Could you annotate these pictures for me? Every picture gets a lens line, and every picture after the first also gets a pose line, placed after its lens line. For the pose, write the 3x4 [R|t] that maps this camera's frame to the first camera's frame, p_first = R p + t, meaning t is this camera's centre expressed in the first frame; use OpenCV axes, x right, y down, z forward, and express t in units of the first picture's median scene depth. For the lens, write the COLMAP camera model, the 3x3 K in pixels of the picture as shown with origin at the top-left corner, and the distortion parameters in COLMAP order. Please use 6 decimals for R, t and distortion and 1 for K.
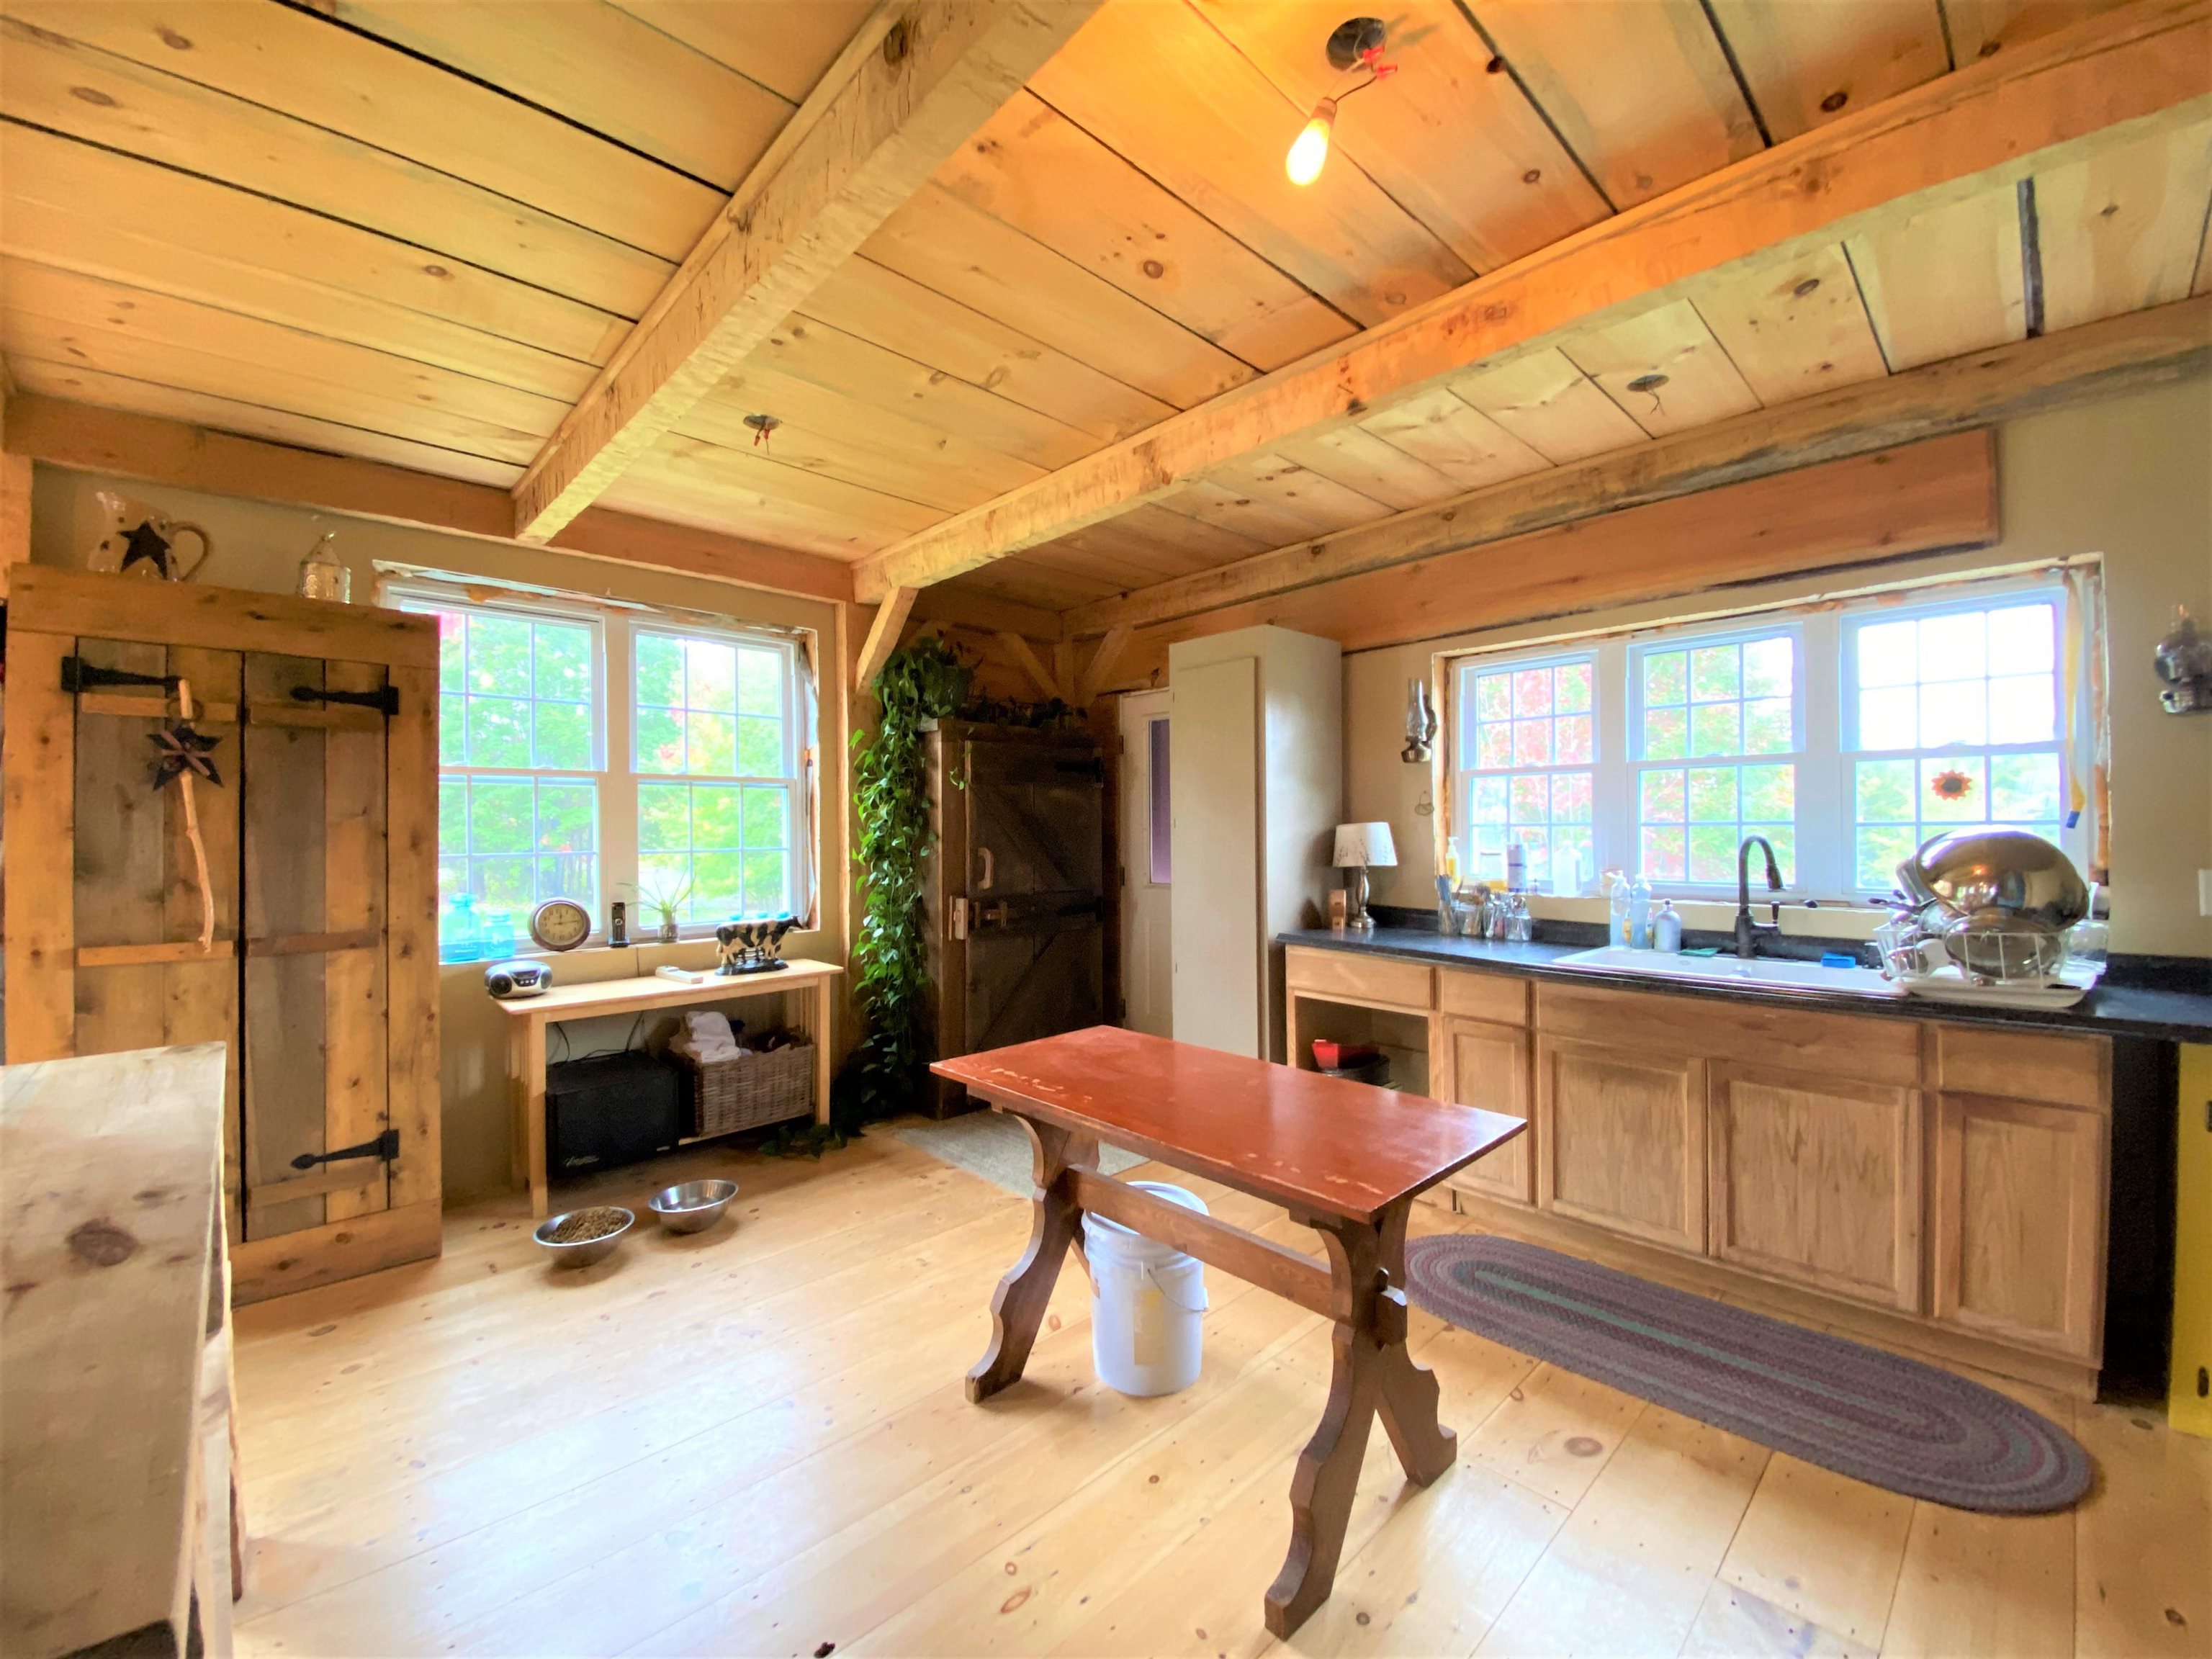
lens RADIAL K [[900.1, 0, 1105.0], [0, 900.1, 821.0], [0, 0, 1]] dist [-0.010159, -0.006681]
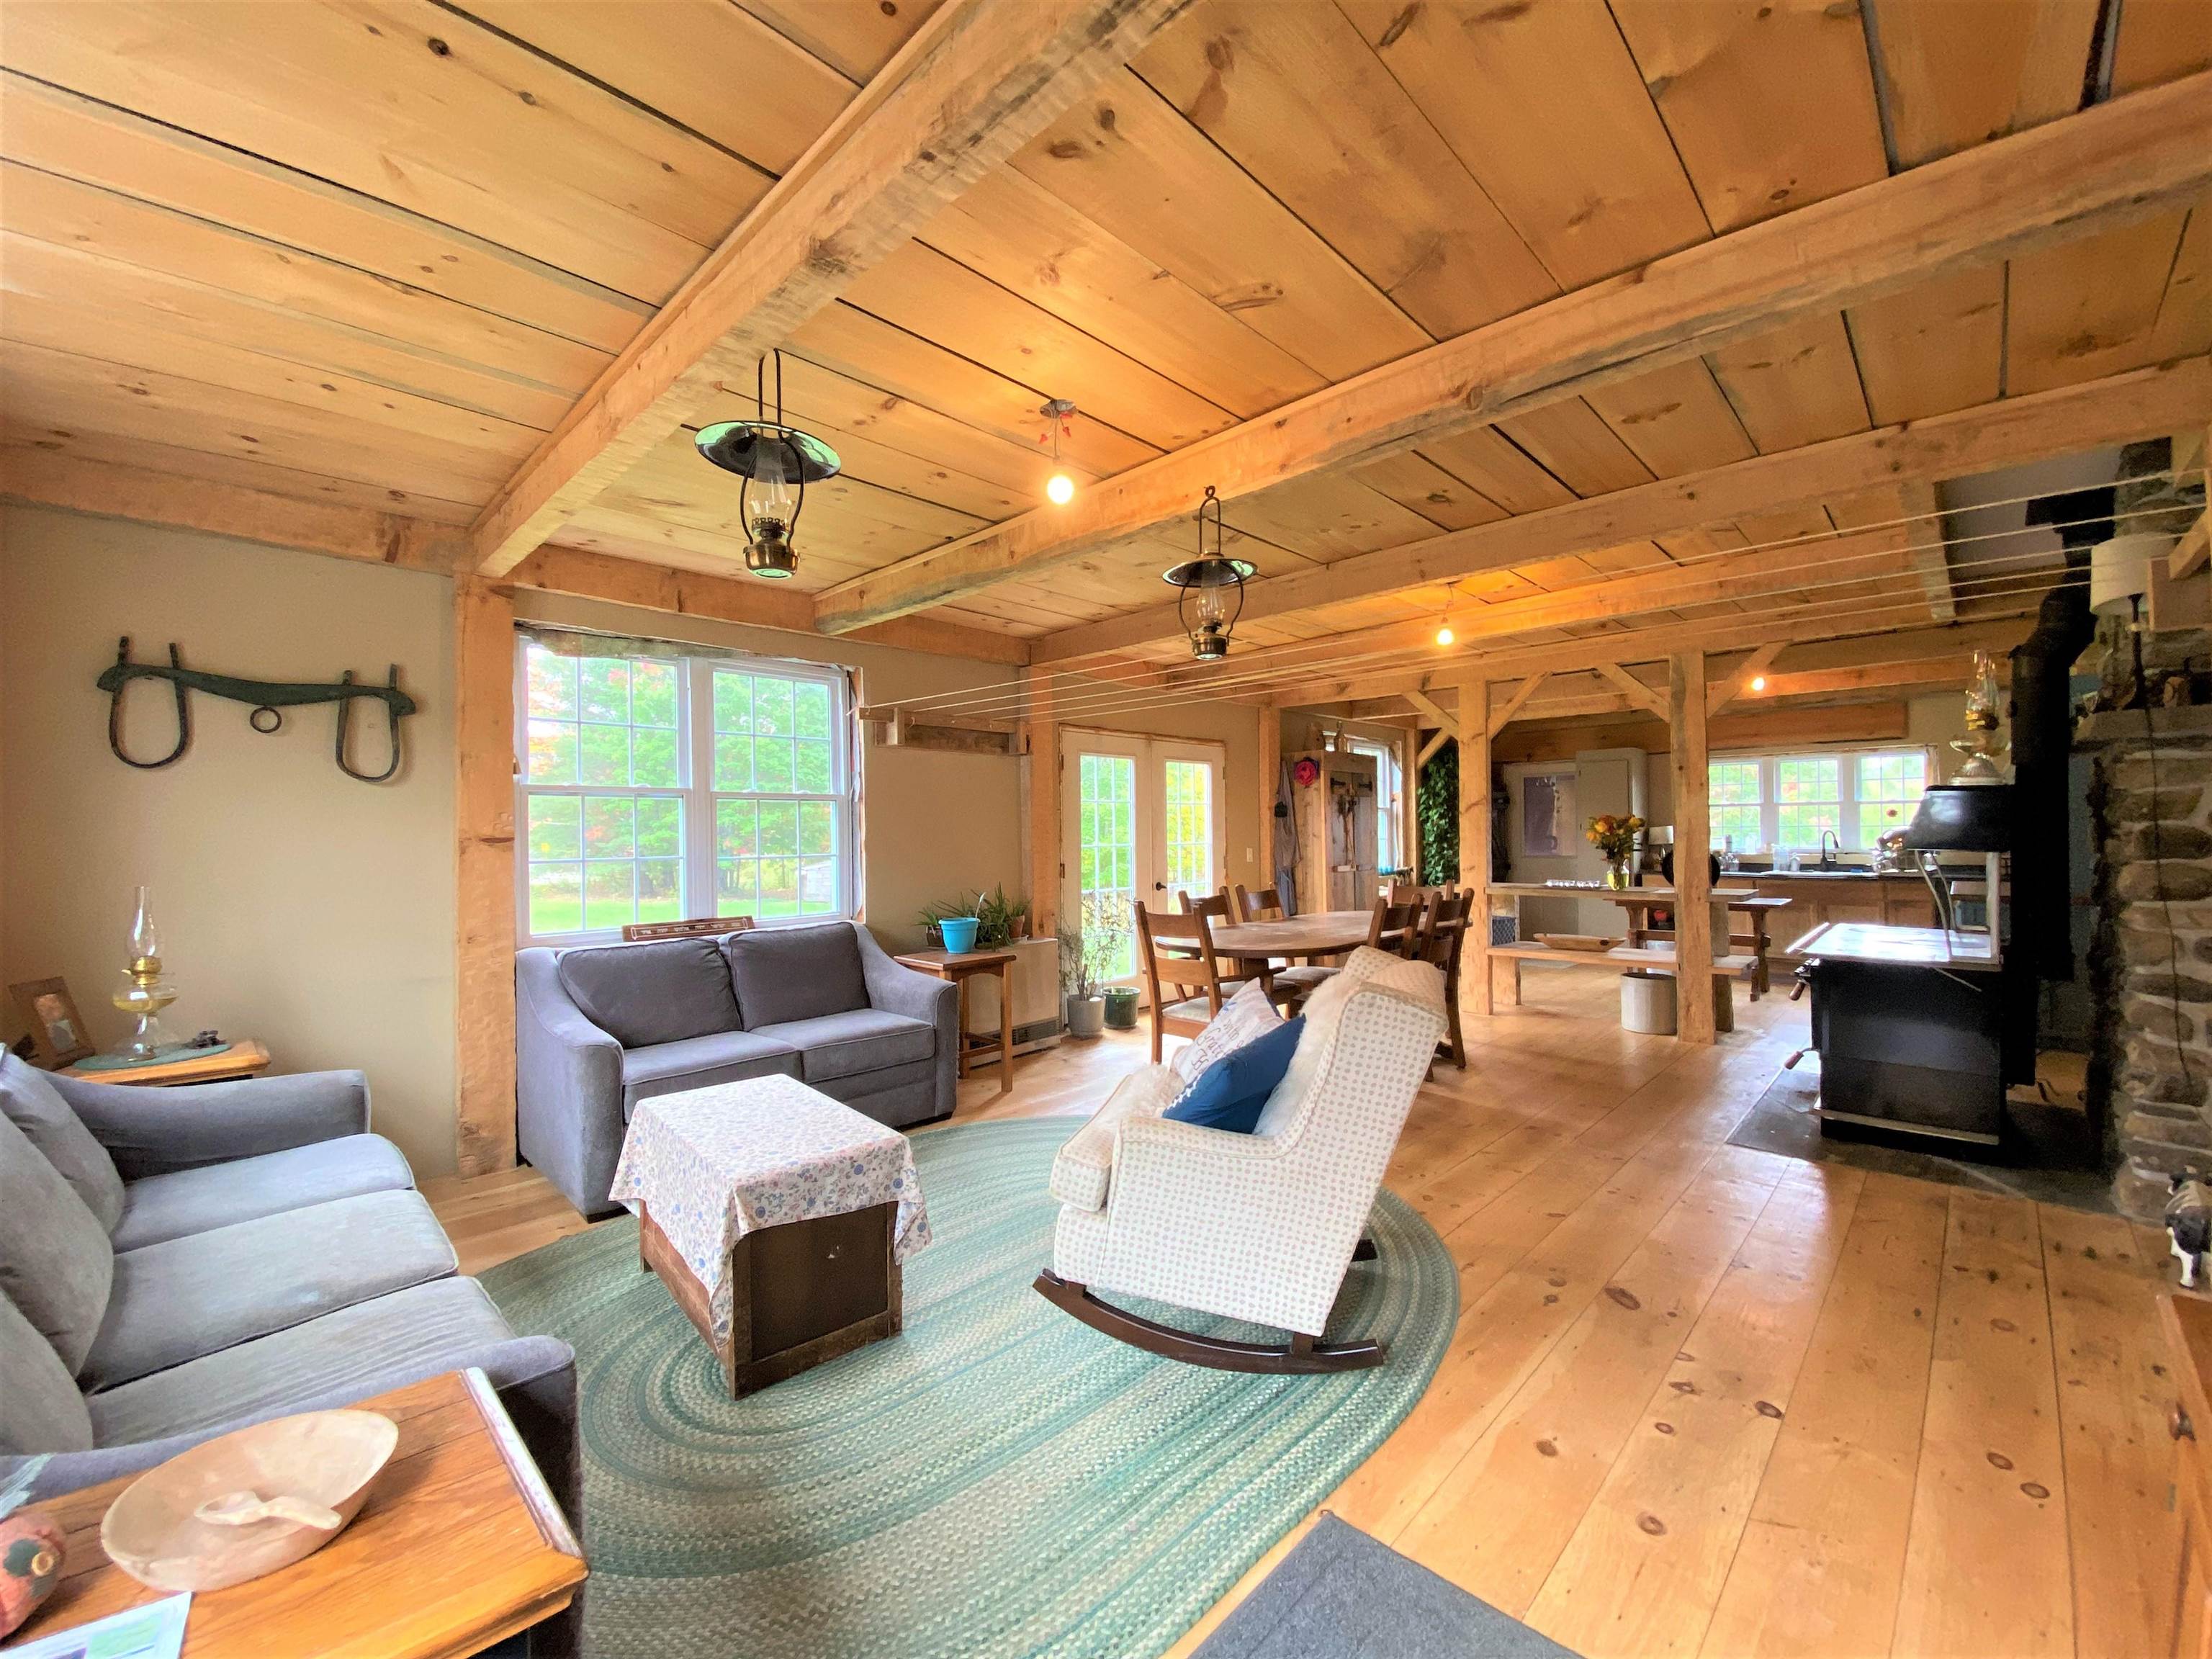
lens RADIAL K [[900.1, 0, 1096.3], [0, 900.1, 838.8], [0, 0, 1]] dist [-0.010159, -0.006681]
pose [[0.999032, 0.001357, 0.043965, -2.013566], [-0.001141, 0.999987, -0.004948, 0.068681], [-0.043971, 0.004893, 0.999021, -2.036682]]
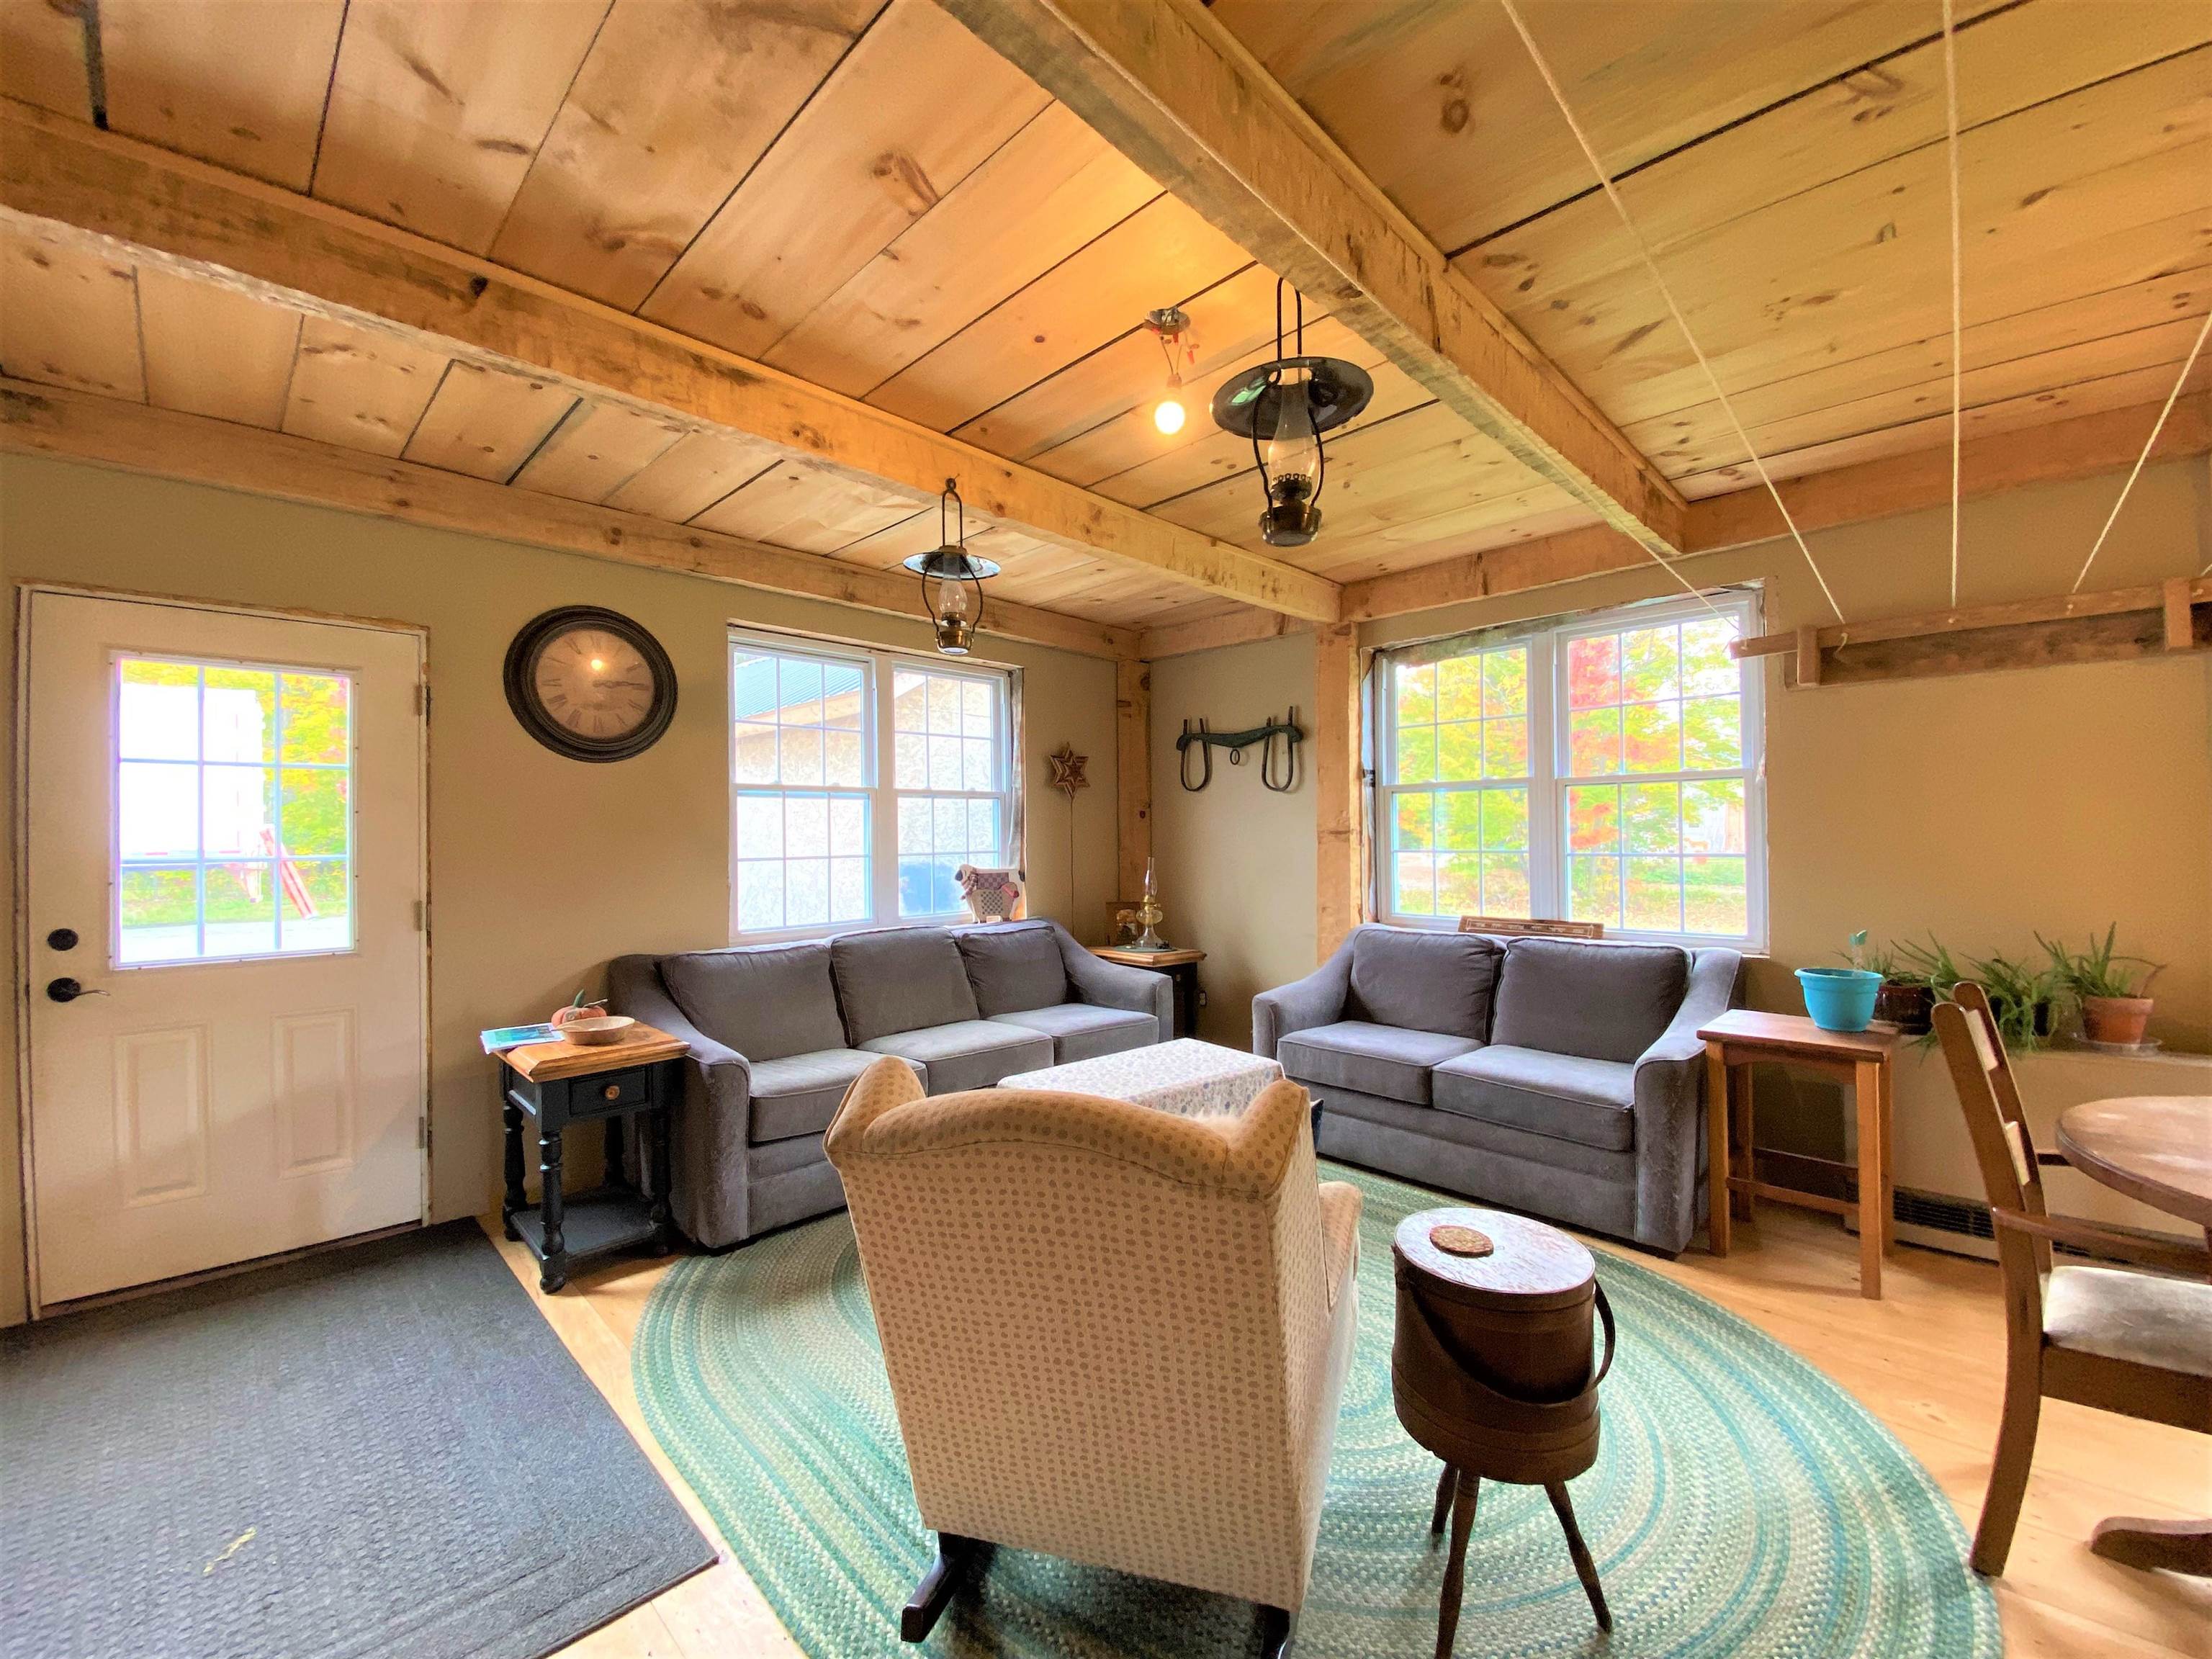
lens RADIAL K [[900.1, 0, 1099.4], [0, 900.1, 826.0], [0, 0, 1]] dist [-0.010159, -0.006681]
pose [[0.027133, 0.001034, -0.999631, -1.118234], [0.003016, 0.999995, 0.001116, 0.045908], [0.999627, -0.003045, 0.027130, -1.063761]]
